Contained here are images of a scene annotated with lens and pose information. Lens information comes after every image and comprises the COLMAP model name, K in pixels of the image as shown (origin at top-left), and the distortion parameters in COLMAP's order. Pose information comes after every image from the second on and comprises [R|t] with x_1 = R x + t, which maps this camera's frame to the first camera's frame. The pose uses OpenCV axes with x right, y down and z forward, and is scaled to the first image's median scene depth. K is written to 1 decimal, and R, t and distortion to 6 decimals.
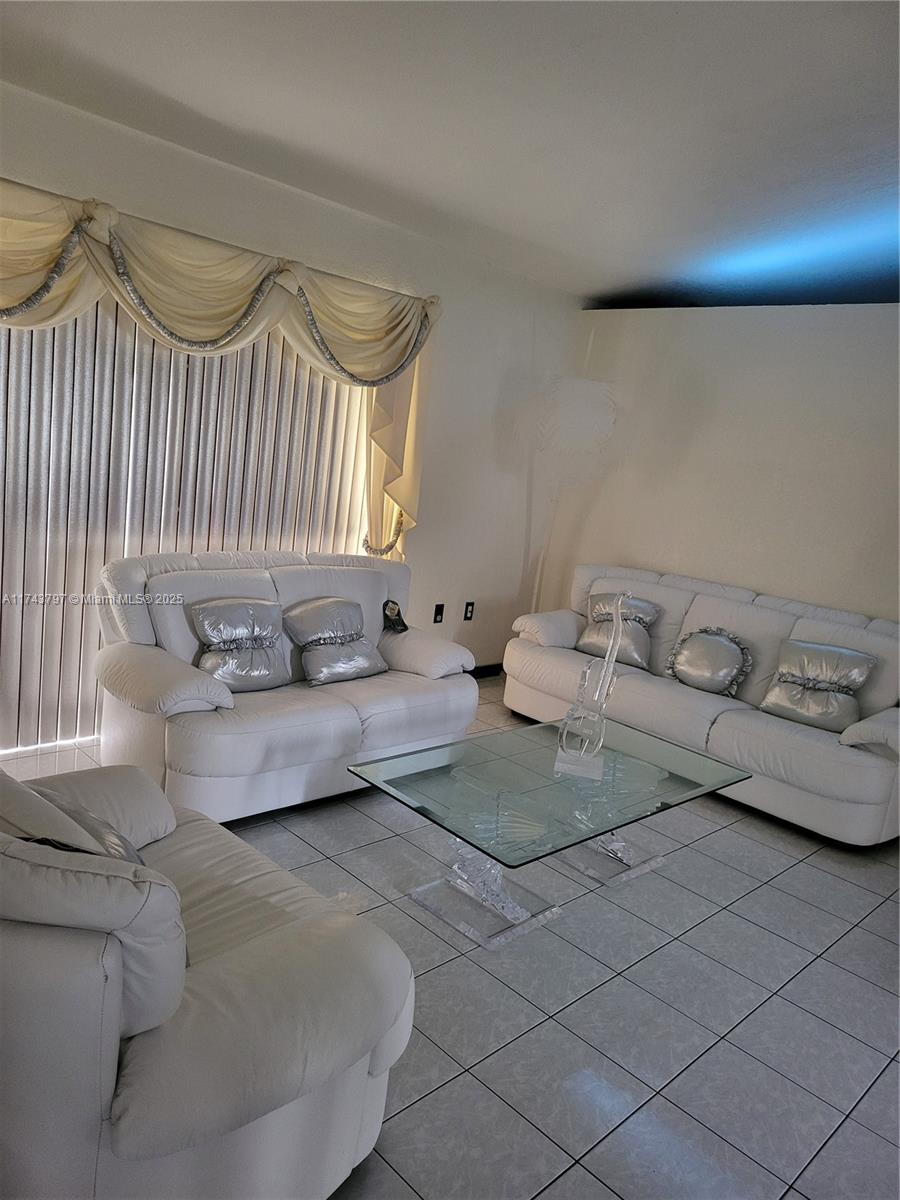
lens RADIAL K [[839.9, 0, 437.9], [0, 839.9, 598.3], [0, 0, 1]] dist [0.062773, -0.078942]
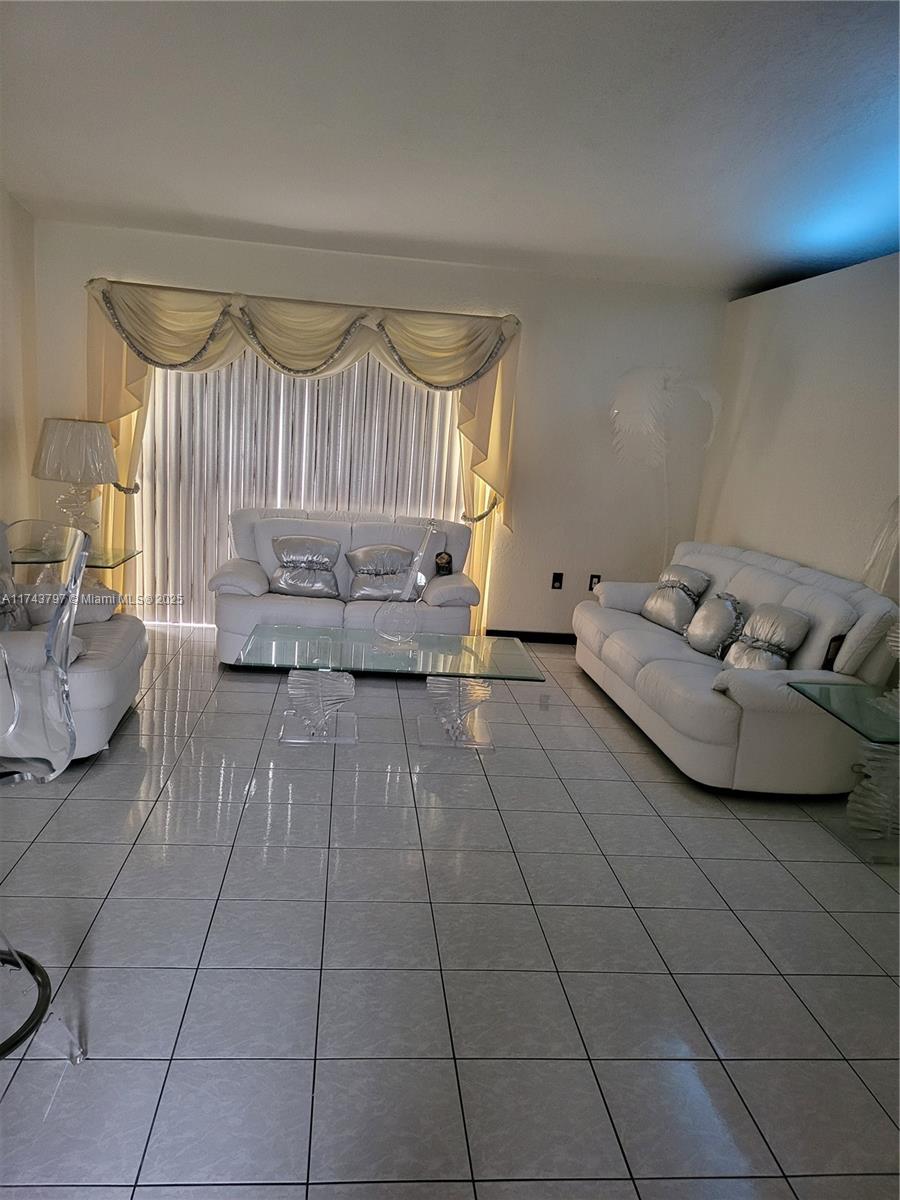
lens RADIAL K [[853.2, 0, 434.2], [0, 853.2, 616.3], [0, 0, 1]] dist [0.067599, -0.092670]
pose [[0.772401, 0.070948, -0.631160, 0.807310], [-0.091260, 0.995827, 0.000258, 0.107066], [0.628544, 0.057400, 0.775653, -0.035545]]
